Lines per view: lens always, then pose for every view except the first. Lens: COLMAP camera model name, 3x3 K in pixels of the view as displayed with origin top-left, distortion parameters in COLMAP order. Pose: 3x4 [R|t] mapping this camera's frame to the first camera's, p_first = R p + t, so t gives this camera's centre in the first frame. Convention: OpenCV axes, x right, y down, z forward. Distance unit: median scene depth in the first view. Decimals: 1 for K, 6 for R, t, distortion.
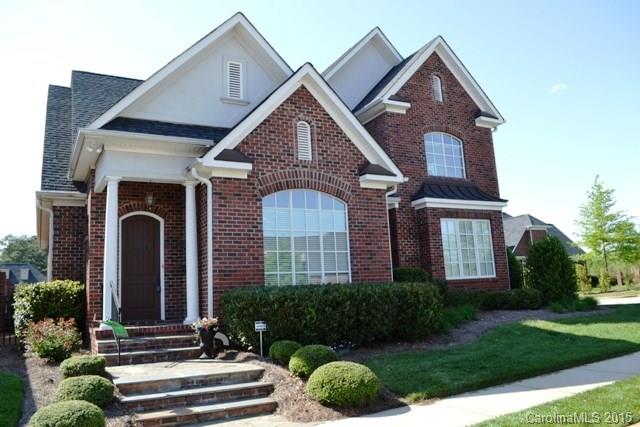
lens RADIAL K [[512.4, 0, 320.0], [0, 512.4, 213.5], [0, 0, 1]] dist [-0.073168, -0.001166]
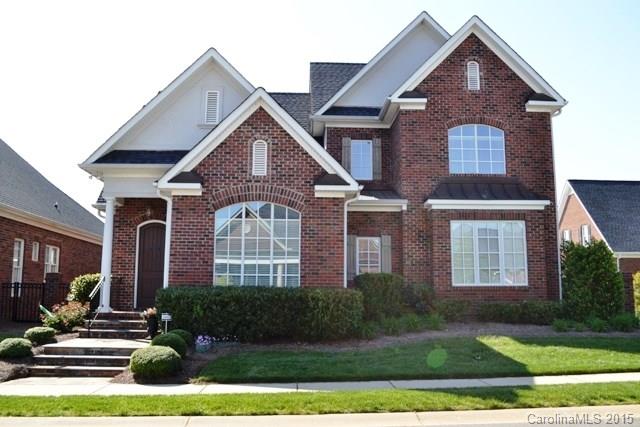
lens RADIAL K [[606.1, 0, 320.0], [0, 606.1, 213.5], [0, 0, 1]] dist [-0.073011, -0.000084]
pose [[0.895897, -0.005744, -0.444224, 0.664286], [0.023424, 0.999136, 0.034322, -0.061365], [0.443643, -0.041155, 0.895258, -0.131889]]
